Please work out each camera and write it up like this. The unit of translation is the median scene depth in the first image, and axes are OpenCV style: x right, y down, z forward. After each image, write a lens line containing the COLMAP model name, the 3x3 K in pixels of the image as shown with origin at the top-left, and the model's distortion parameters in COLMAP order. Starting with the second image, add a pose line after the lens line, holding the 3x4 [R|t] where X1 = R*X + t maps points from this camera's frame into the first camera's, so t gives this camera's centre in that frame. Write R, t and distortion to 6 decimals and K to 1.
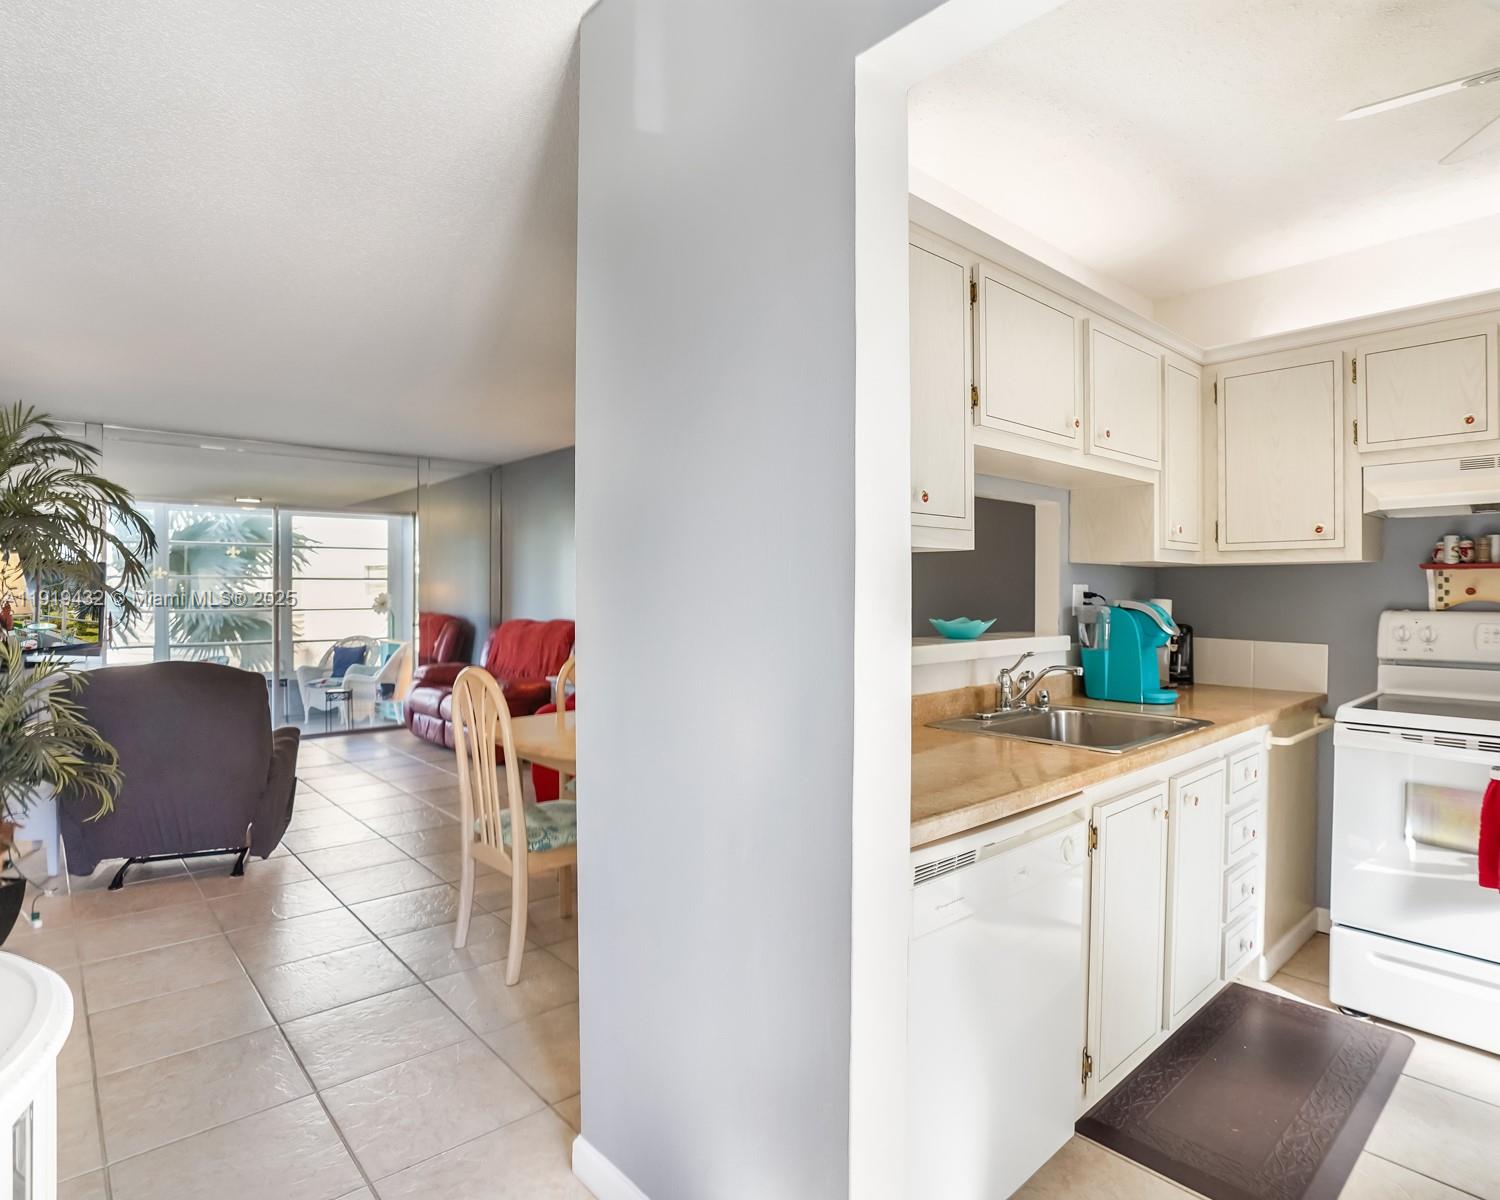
lens RADIAL K [[833.0, 0, 751.4], [0, 833.0, 597.3], [0, 0, 1]] dist [-0.074558, 0.029407]
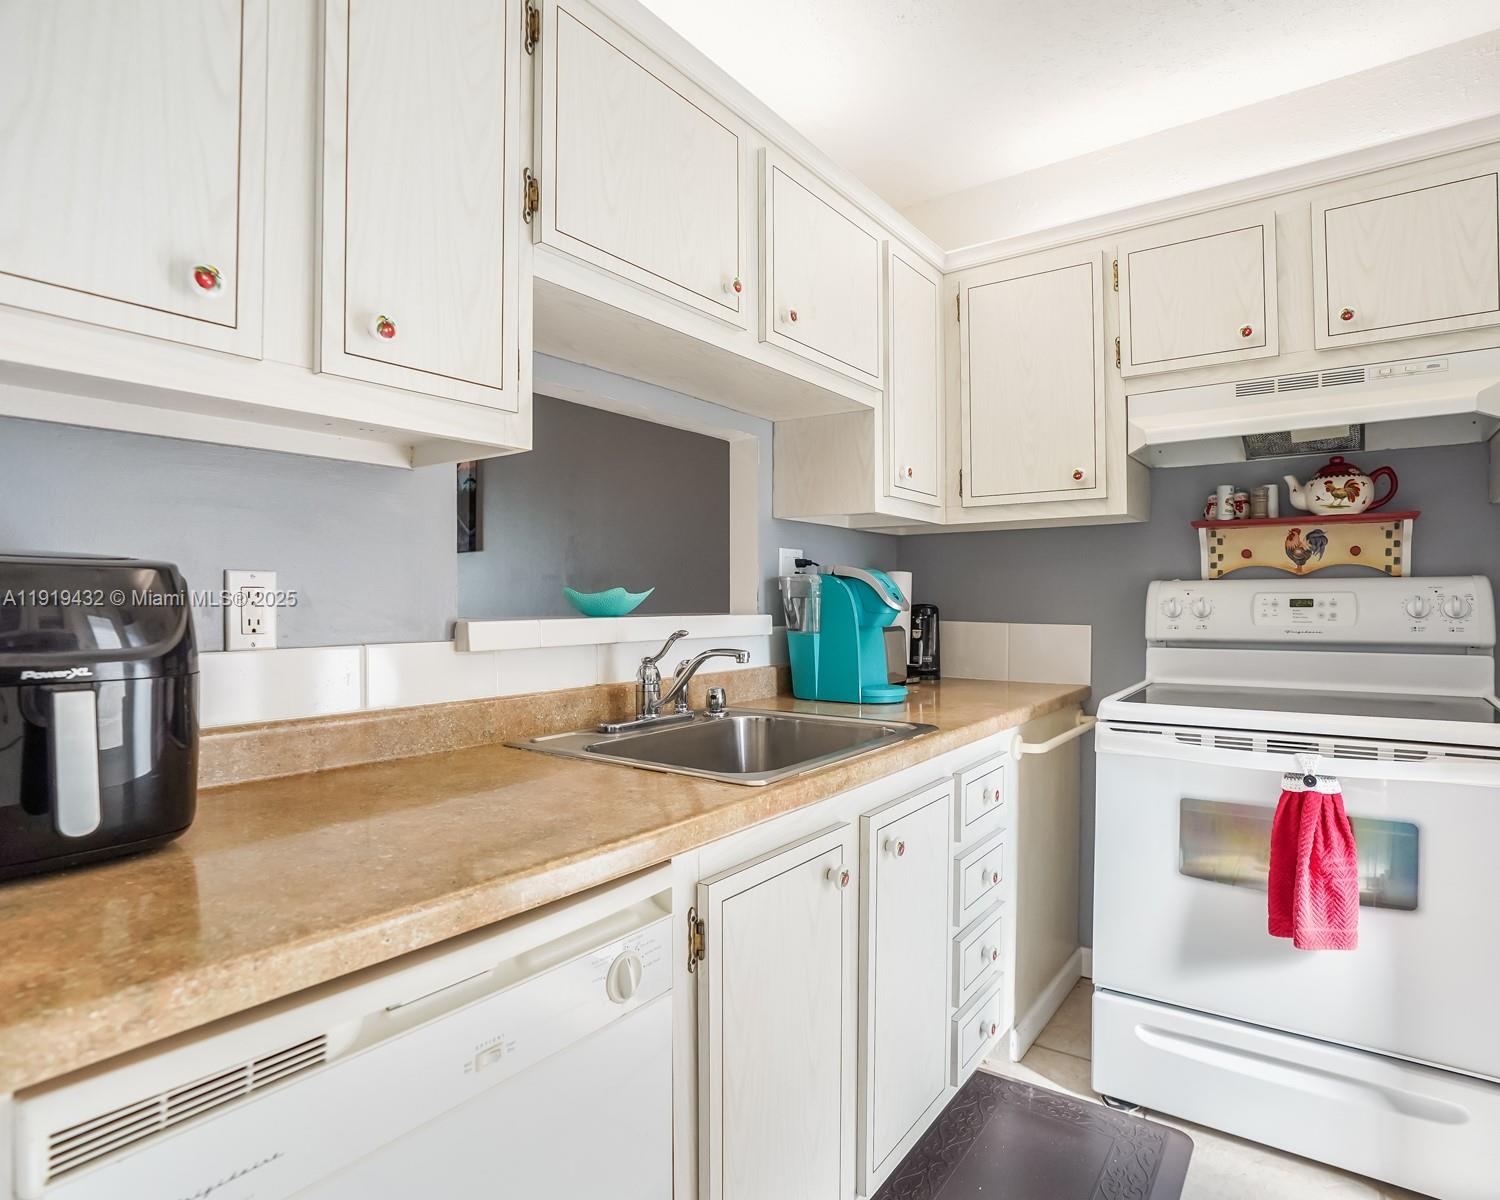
lens RADIAL K [[843.2, 0, 747.6], [0, 843.2, 606.0], [0, 0, 1]] dist [-0.077480, 0.031329]
pose [[0.976506, -0.005343, 0.215422, 0.204132], [0.005750, 0.999983, -0.001263, 0.039949], [-0.215412, 0.002472, 0.976520, 0.266404]]
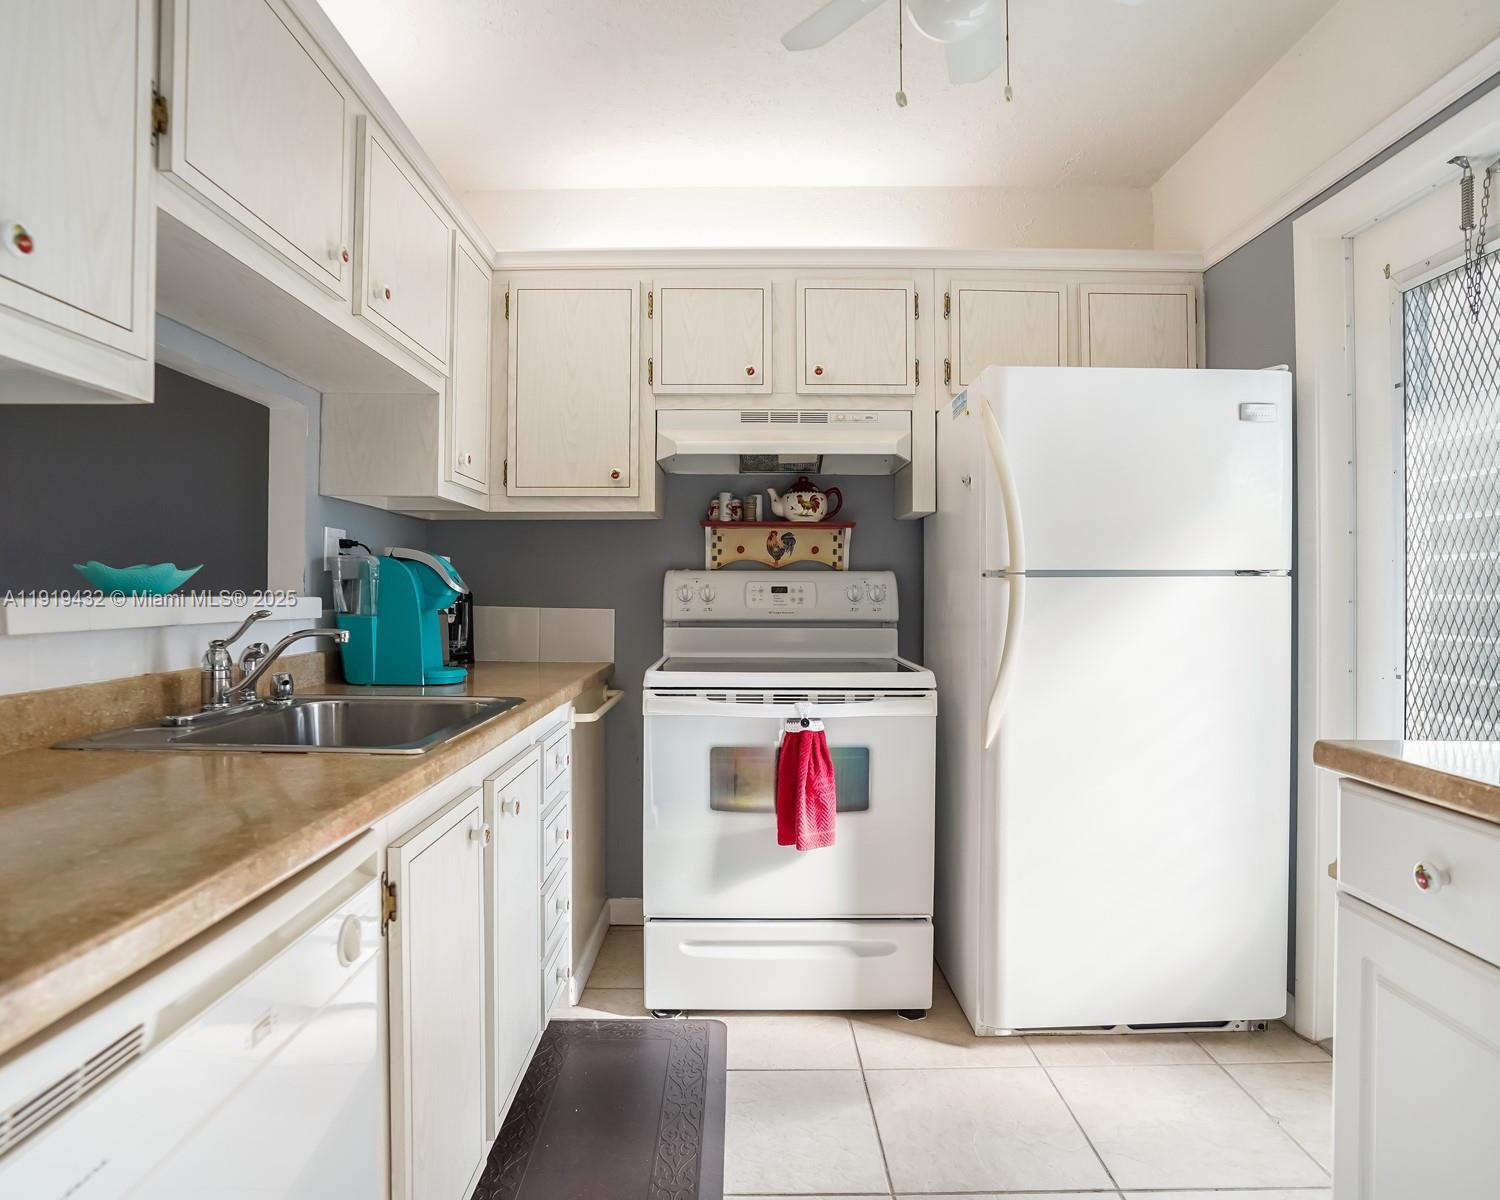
lens RADIAL K [[869.7, 0, 747.6], [0, 869.7, 596.1], [0, 0, 1]] dist [-0.072955, 0.034545]
pose [[0.659136, 0.000146, 0.752024, 0.079762], [0.001305, 0.999998, -0.001338, 0.047570], [-0.752023, 0.001863, 0.659134, 0.251838]]
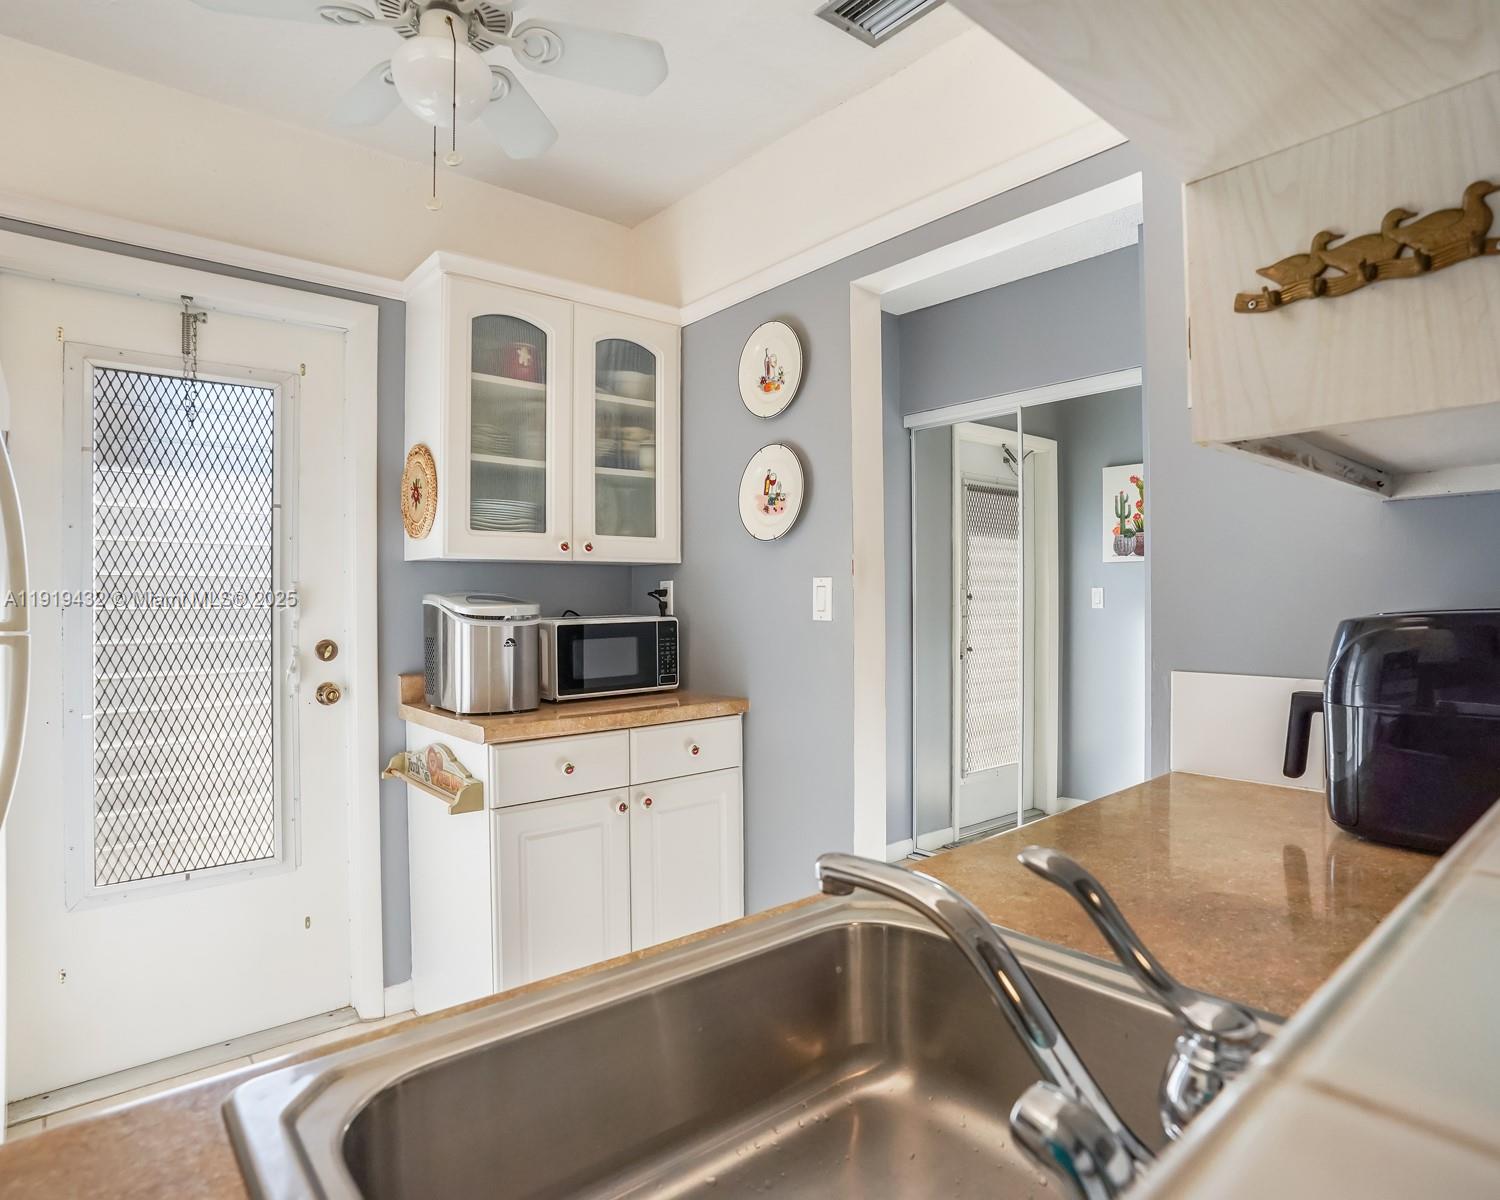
lens RADIAL K [[843.2, 0, 747.6], [0, 843.2, 606.0], [0, 0, 1]] dist [-0.077480, 0.031329]
pose [[-0.999605, 0.005900, 0.027472, 0.333722], [0.006386, 0.999824, 0.017623, 0.009020], [-0.027363, 0.017791, -0.999467, 0.988115]]
